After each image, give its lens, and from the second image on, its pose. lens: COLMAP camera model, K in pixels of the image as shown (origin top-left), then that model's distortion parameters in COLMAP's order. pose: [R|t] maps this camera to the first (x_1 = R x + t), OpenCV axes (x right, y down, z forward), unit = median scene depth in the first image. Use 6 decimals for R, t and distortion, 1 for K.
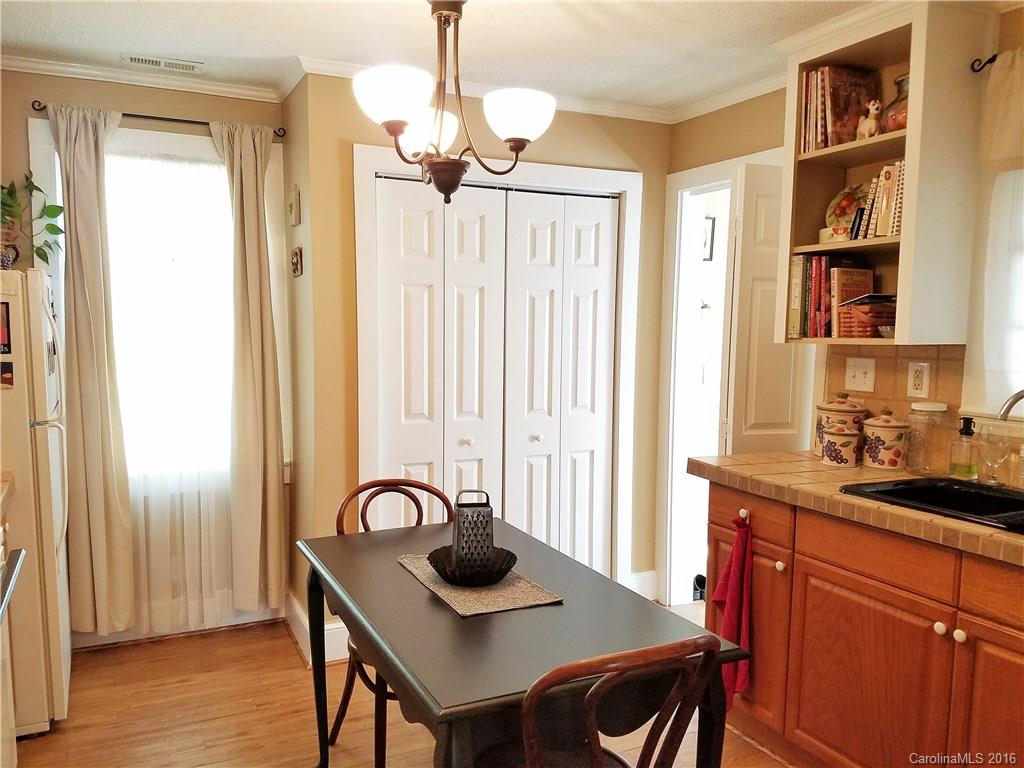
lens RADIAL K [[789.5, 0, 508.8], [0, 789.5, 398.6], [0, 0, 1]] dist [0.188834, -0.384517]
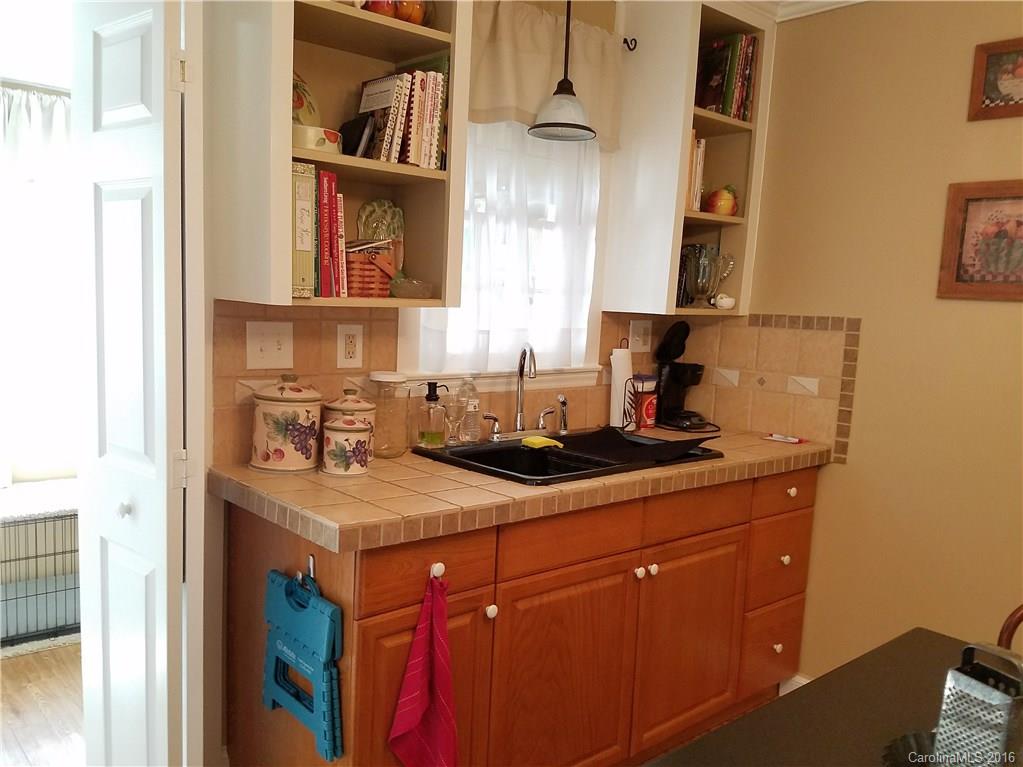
lens RADIAL K [[842.2, 0, 509.7], [0, 842.2, 400.0], [0, 0, 1]] dist [0.227112, -0.190119]
pose [[-0.252698, -0.149572, 0.955914, -0.355718], [0.040912, 0.985443, 0.165007, -0.103693], [-0.966680, 0.080805, -0.242900, 1.049755]]
